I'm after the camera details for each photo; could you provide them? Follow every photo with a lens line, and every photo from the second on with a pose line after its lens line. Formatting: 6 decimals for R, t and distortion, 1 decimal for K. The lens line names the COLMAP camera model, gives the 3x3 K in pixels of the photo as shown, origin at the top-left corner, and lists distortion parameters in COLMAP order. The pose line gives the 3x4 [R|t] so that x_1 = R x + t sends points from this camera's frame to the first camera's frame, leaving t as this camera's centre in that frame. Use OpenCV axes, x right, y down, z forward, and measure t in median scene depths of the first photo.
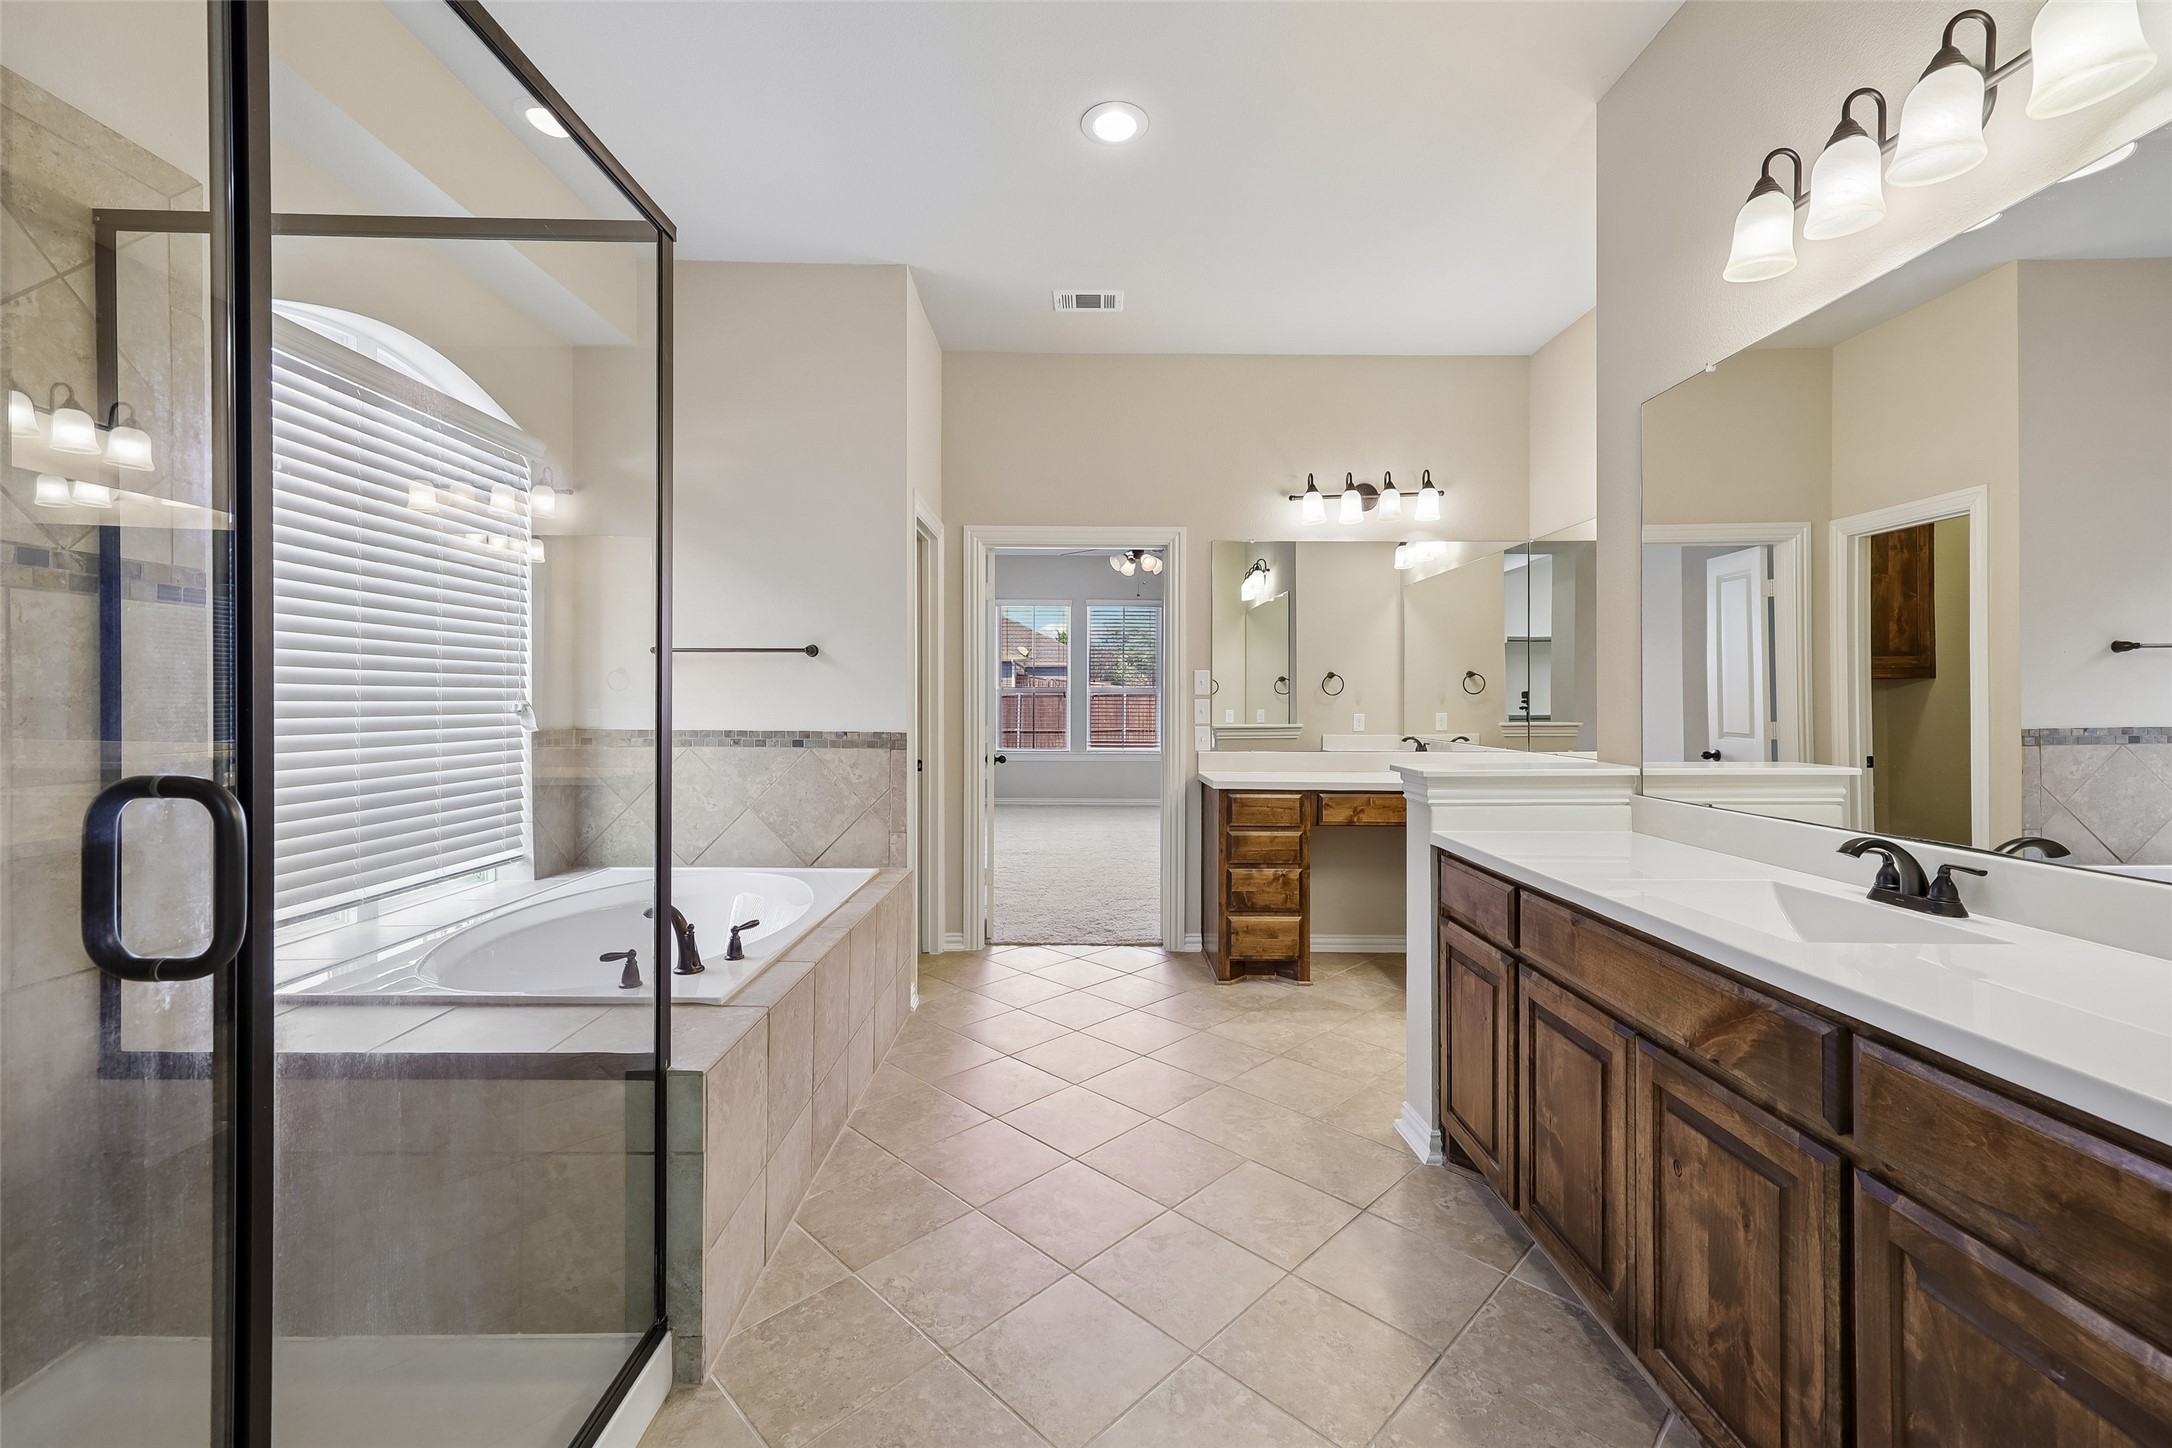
lens RADIAL K [[880.9, 0, 1088.0], [0, 880.9, 715.3], [0, 0, 1]] dist [0.006991, 0.000461]
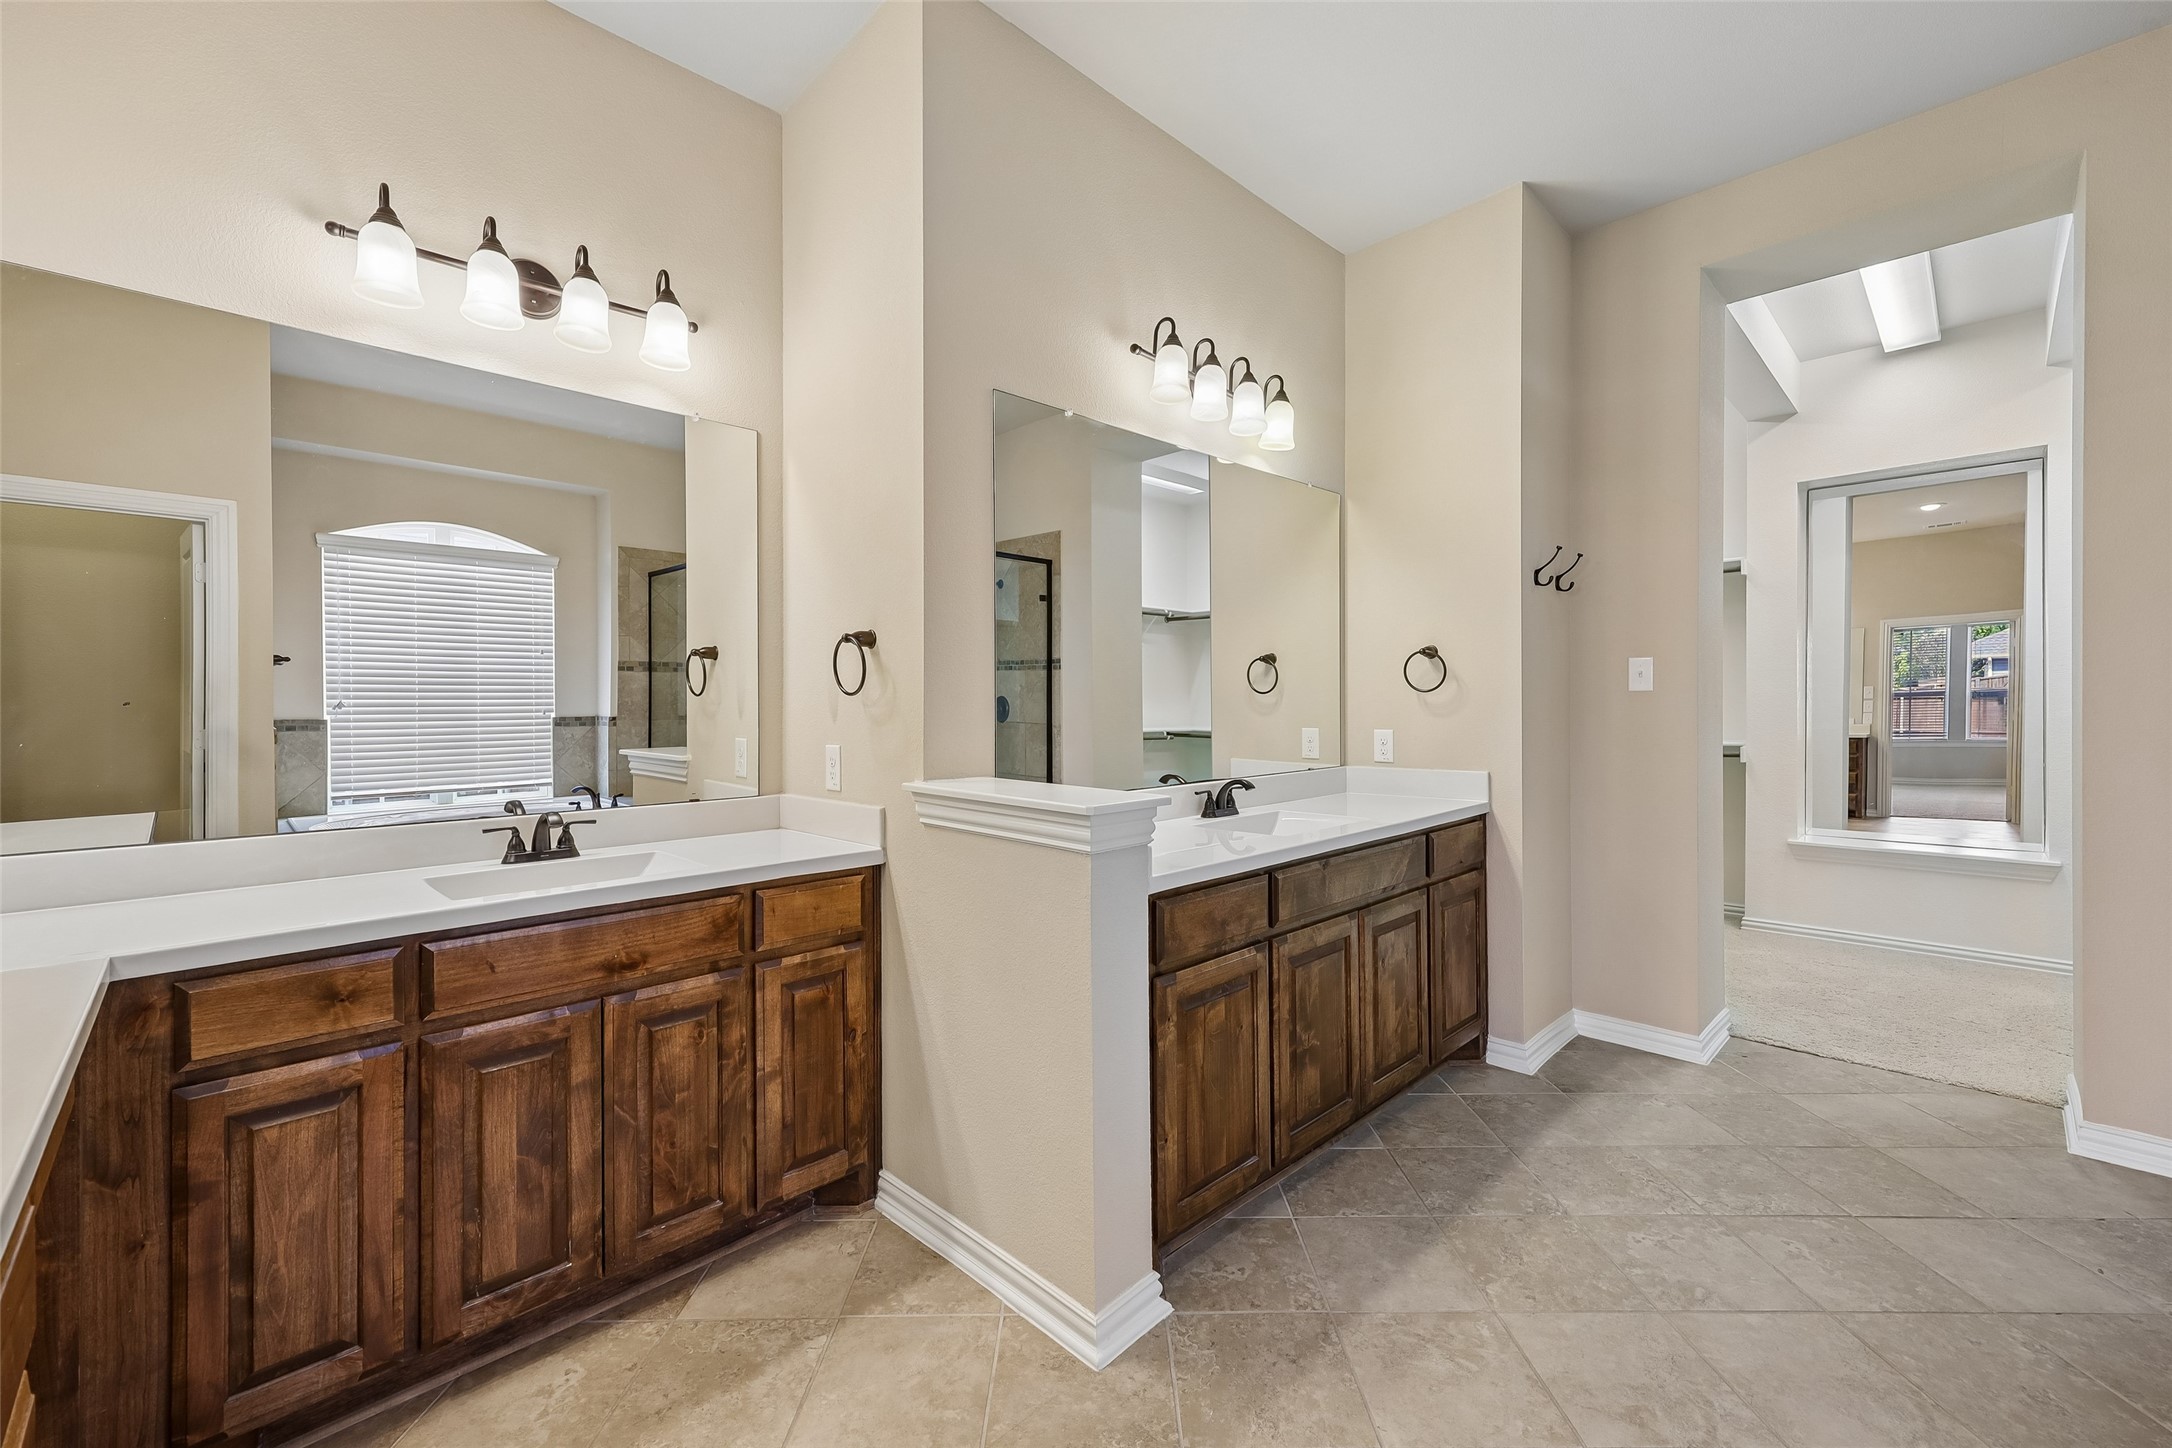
lens RADIAL K [[880.9, 0, 1088.0], [0, 880.9, 715.3], [0, 0, 1]] dist [0.006991, 0.000461]
pose [[-0.699874, -0.002484, 0.714262, -0.149238], [0.018336, 0.999602, 0.021443, -0.031884], [-0.714031, 0.028104, -0.699550, 2.100842]]
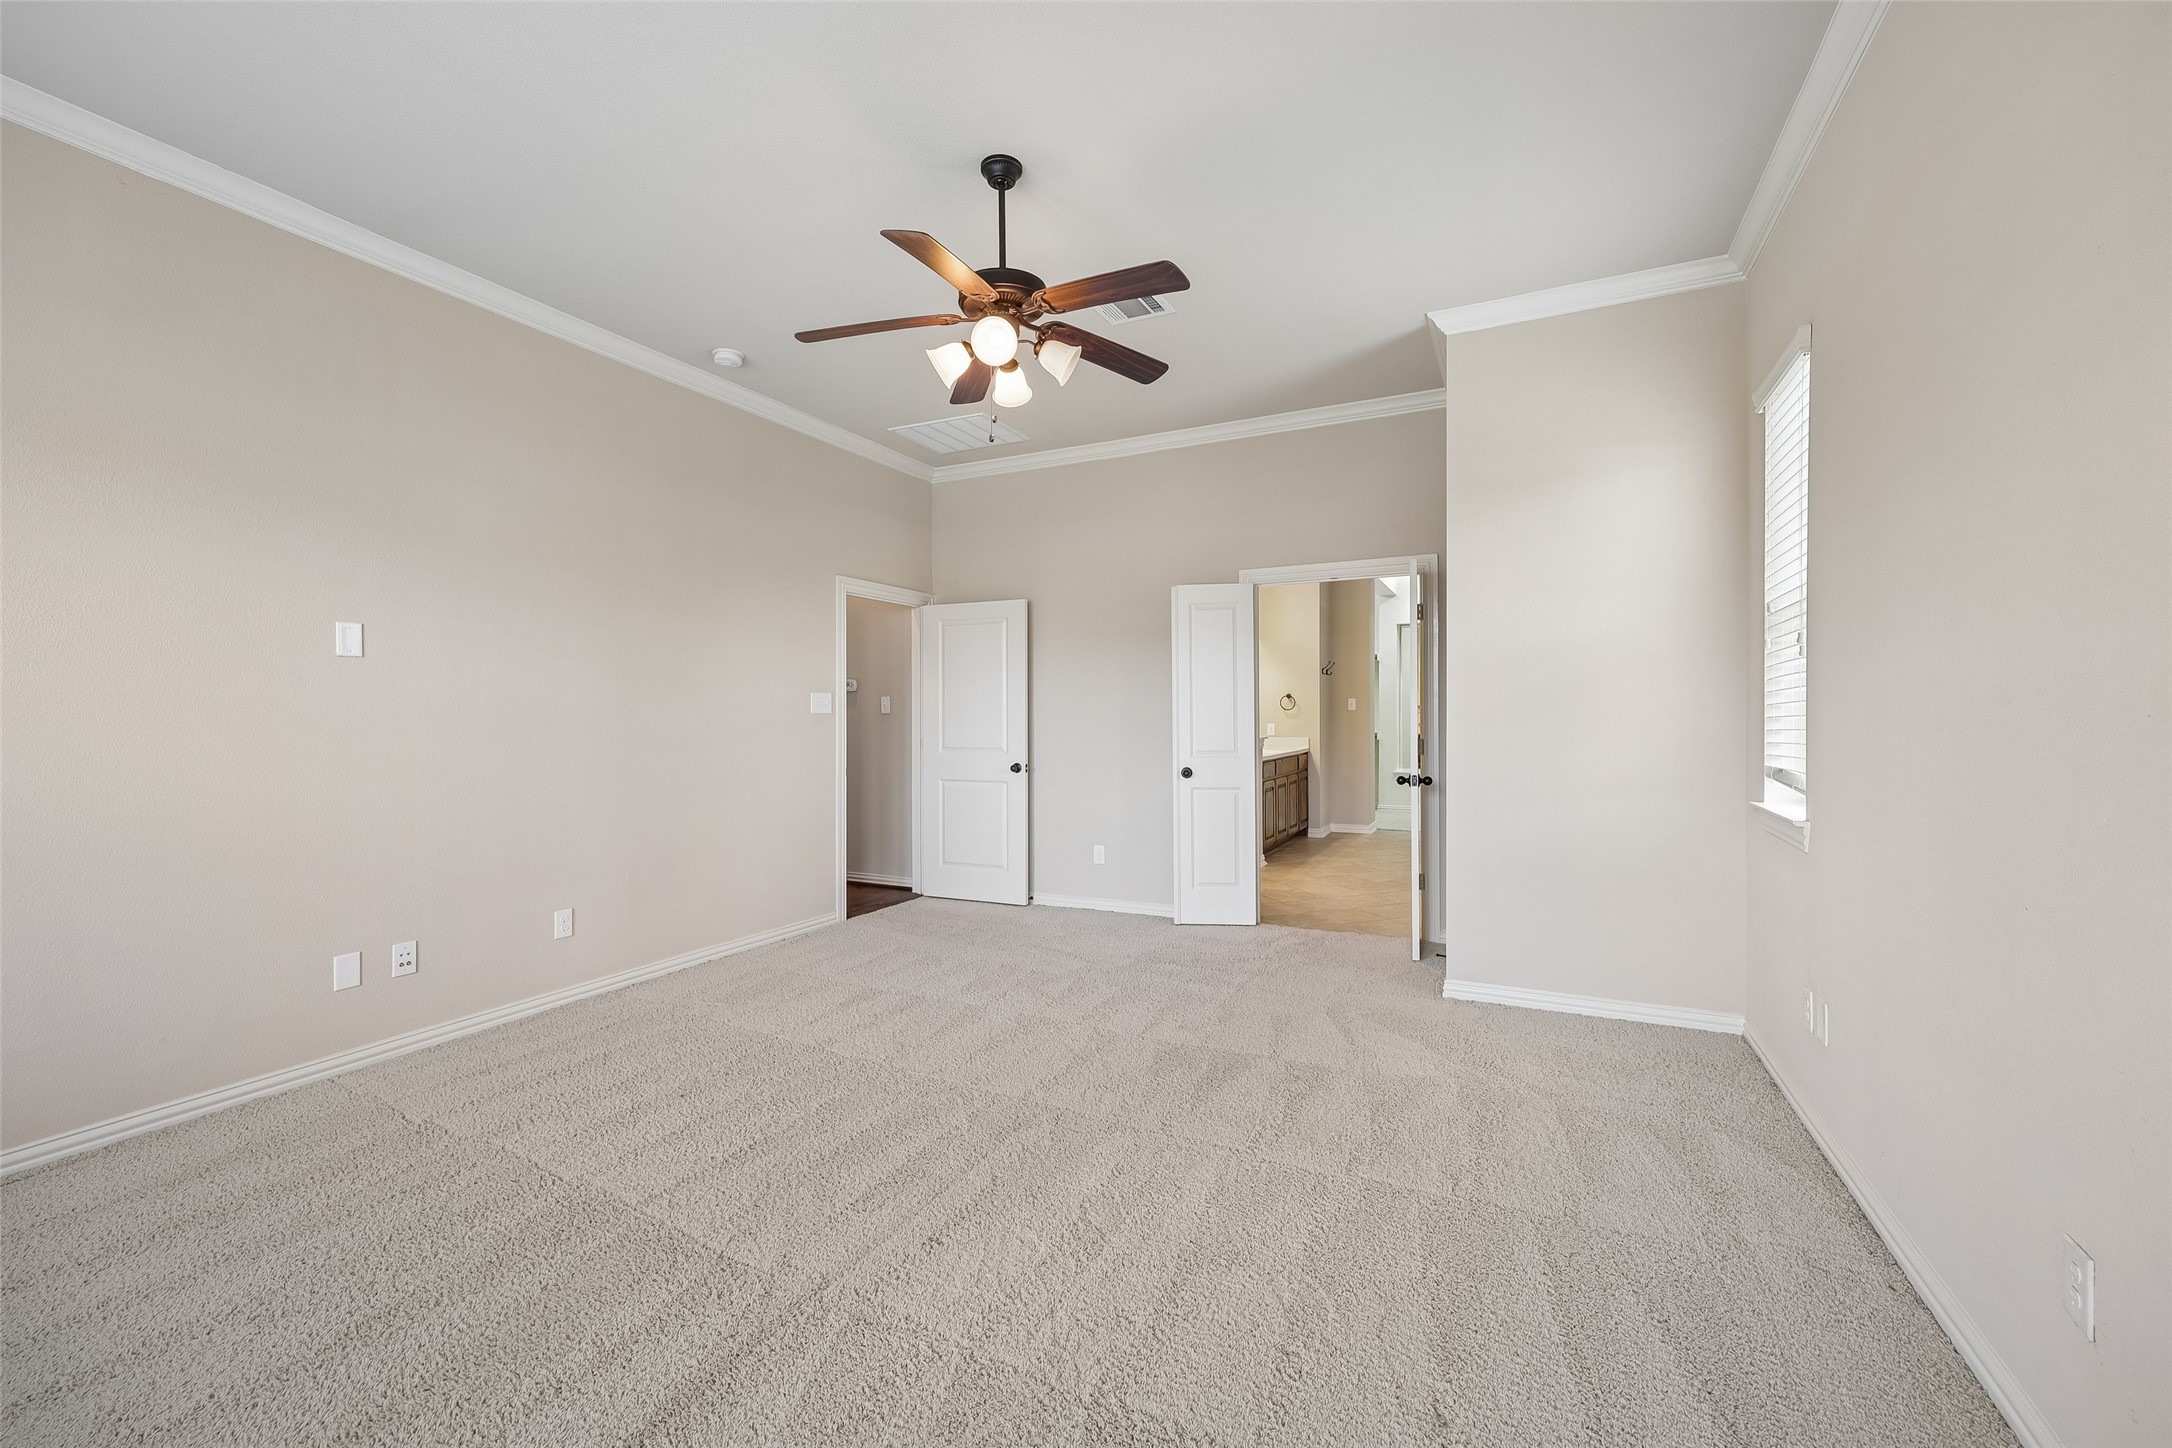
lens RADIAL K [[880.9, 0, 1088.0], [0, 880.9, 715.3], [0, 0, 1]] dist [0.006991, 0.000461]
pose [[-0.894659, 0.001719, 0.446746, -0.584801], [0.010376, 0.999803, 0.016932, -0.095333], [-0.446629, 0.019784, -0.894501, 5.375768]]
